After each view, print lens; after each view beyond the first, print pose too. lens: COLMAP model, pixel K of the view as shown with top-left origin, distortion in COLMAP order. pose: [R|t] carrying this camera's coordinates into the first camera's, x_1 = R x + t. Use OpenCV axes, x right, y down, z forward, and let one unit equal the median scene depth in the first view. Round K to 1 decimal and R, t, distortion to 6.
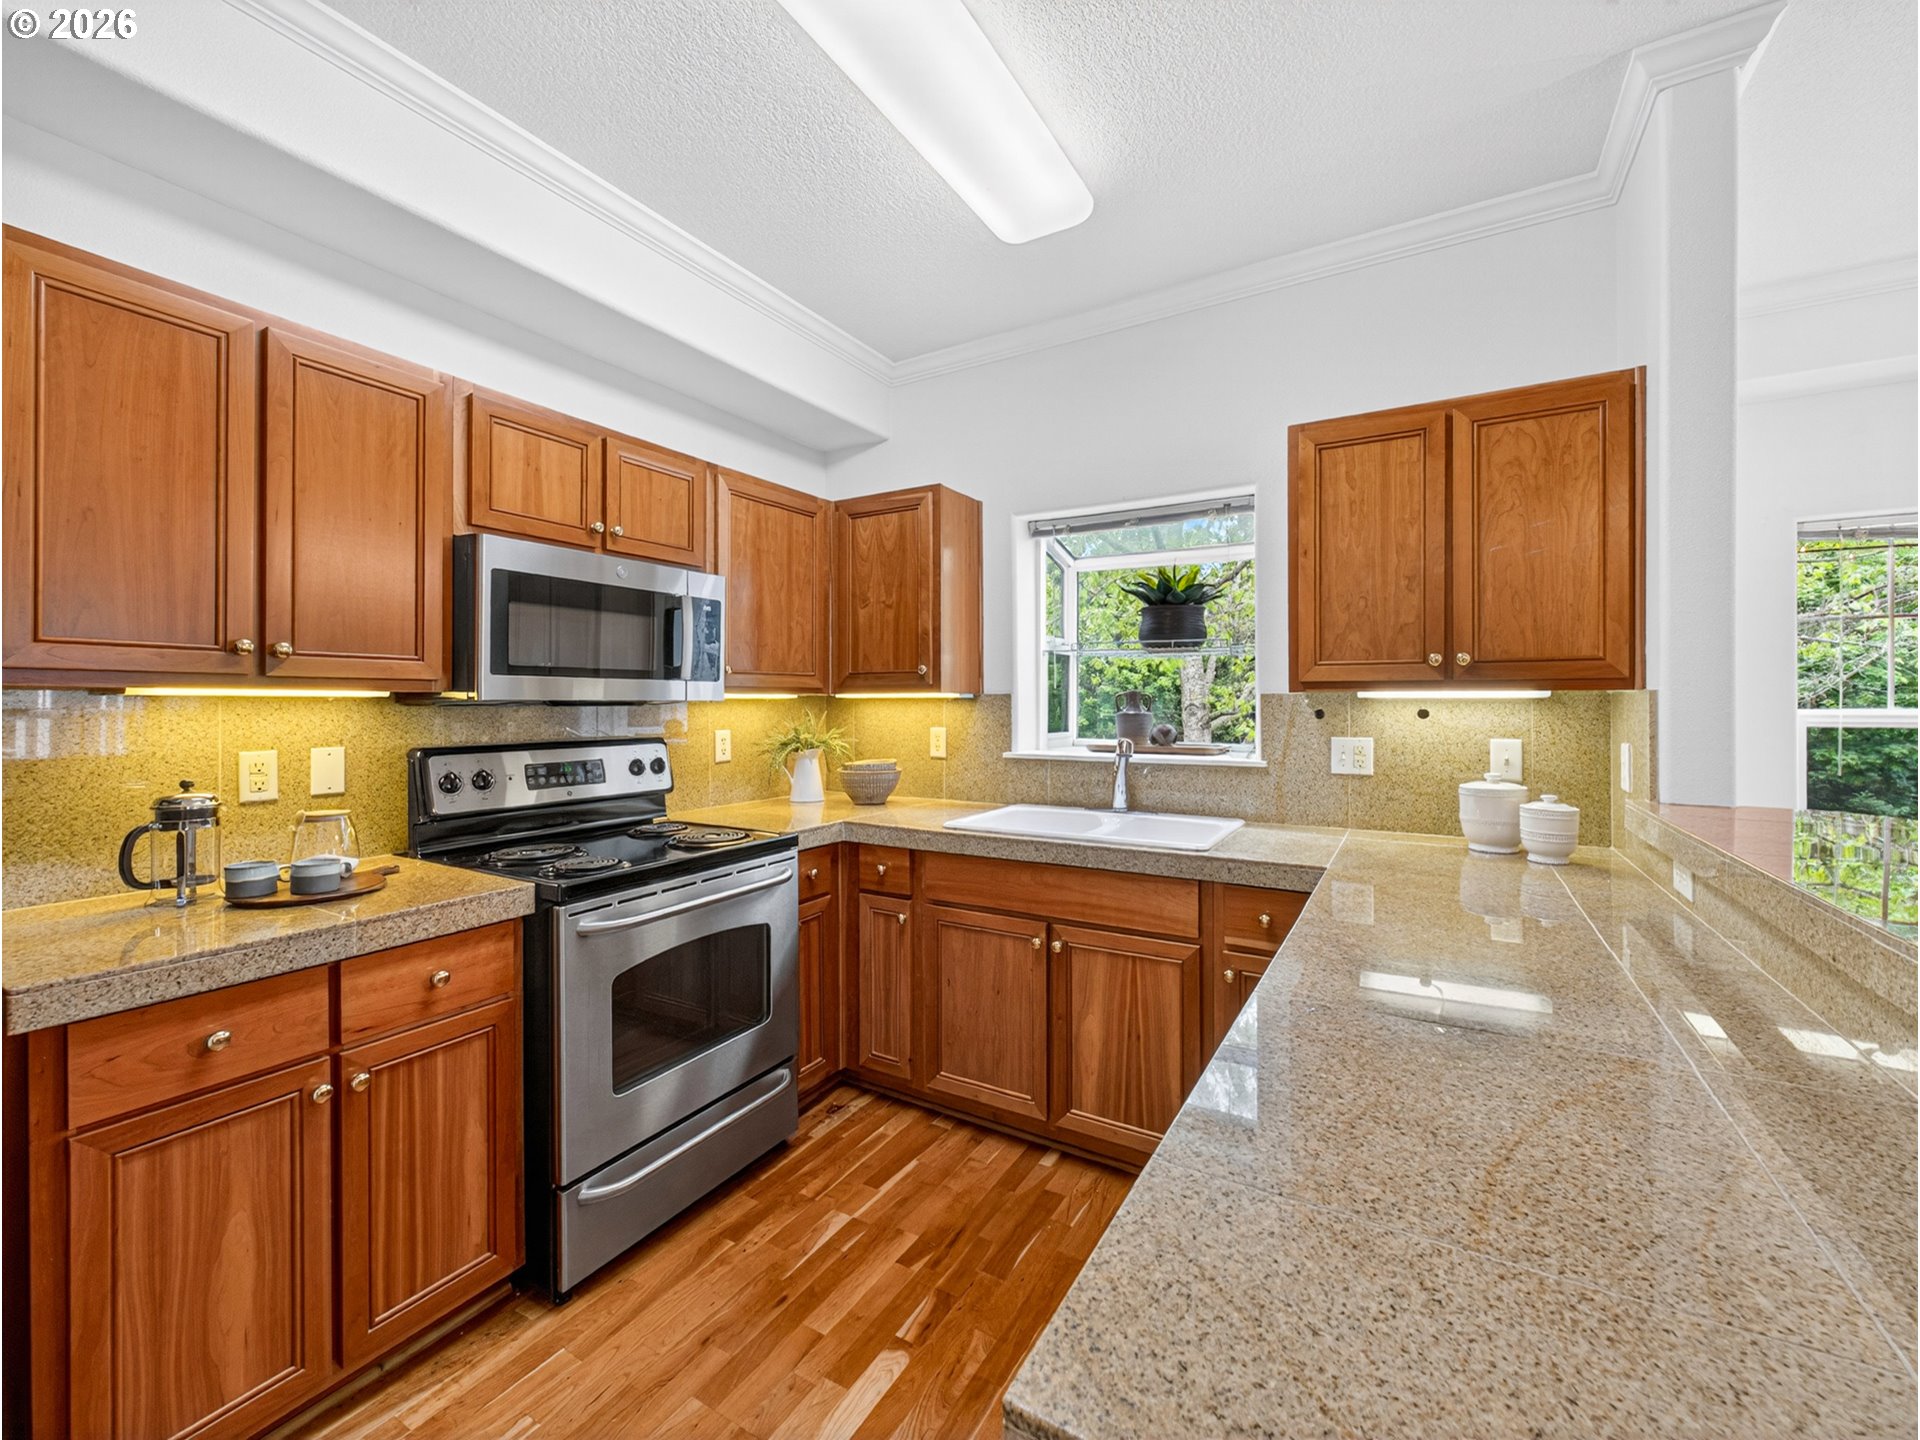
lens RADIAL K [[784.2, 0, 960.0], [0, 784.2, 720.0], [0, 0, 1]] dist [-0.000051, 0.000082]
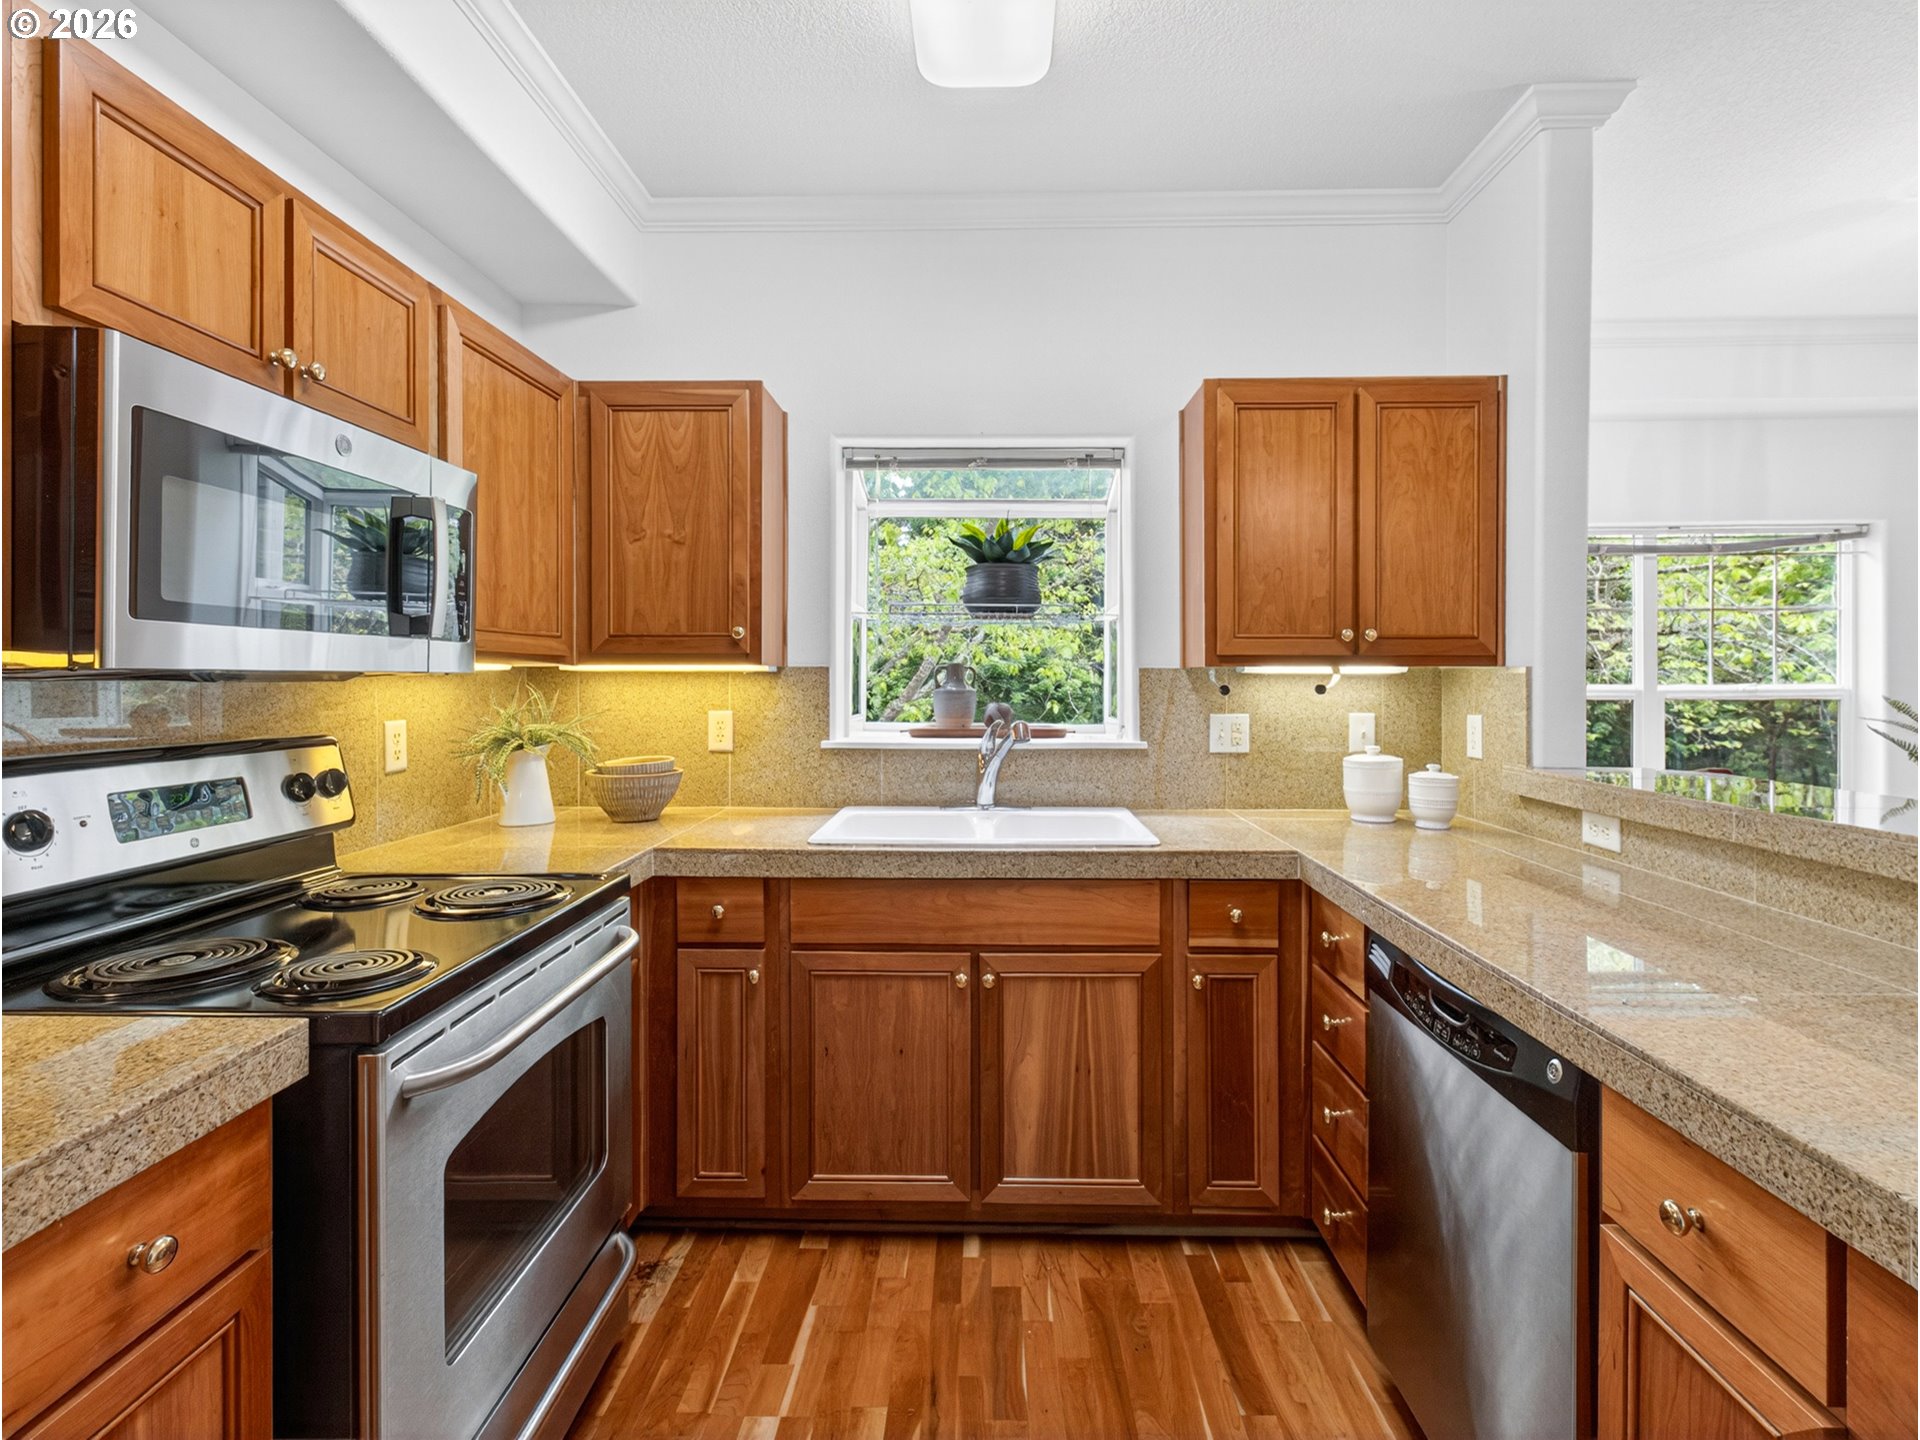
lens RADIAL K [[913.8, 0, 962.0], [0, 913.8, 702.9], [0, 0, 1]] dist [0.009625, -0.000201]
pose [[0.873021, -0.011048, 0.487557, -0.341164], [0.009626, 0.999939, 0.005422, -0.001034], [-0.487587, -0.000040, 0.873074, 0.185761]]
